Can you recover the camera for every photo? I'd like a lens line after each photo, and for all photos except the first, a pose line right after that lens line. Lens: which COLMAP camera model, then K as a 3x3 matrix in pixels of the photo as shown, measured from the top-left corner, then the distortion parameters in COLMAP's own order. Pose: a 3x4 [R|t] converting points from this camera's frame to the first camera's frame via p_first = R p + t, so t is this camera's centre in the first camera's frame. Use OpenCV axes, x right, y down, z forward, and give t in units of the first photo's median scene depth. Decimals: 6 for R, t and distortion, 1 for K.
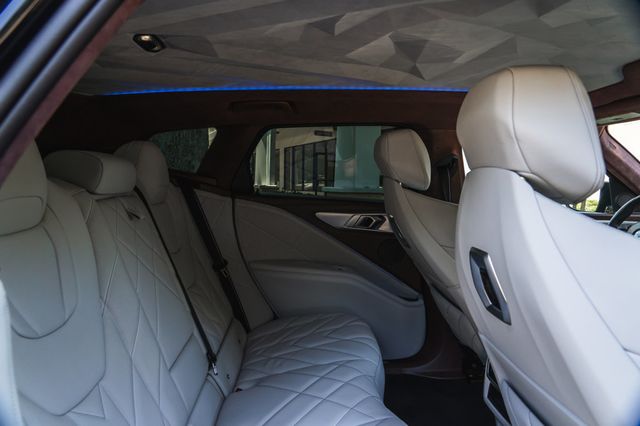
lens RADIAL K [[433.3, 0, 313.1], [0, 433.3, 216.8], [0, 0, 1]] dist [-0.005522, -0.003202]
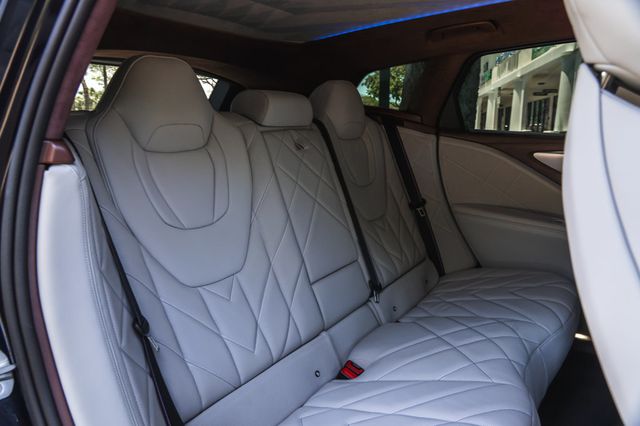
lens RADIAL K [[433.3, 0, 313.1], [0, 433.3, 214.6], [0, 0, 1]] dist [-0.005522, -0.003202]
pose [[0.800217, 0.100699, -0.591195, 0.205891], [-0.032275, 0.991604, 0.125216, 0.021575], [0.598841, -0.081119, 0.796749, 0.069399]]
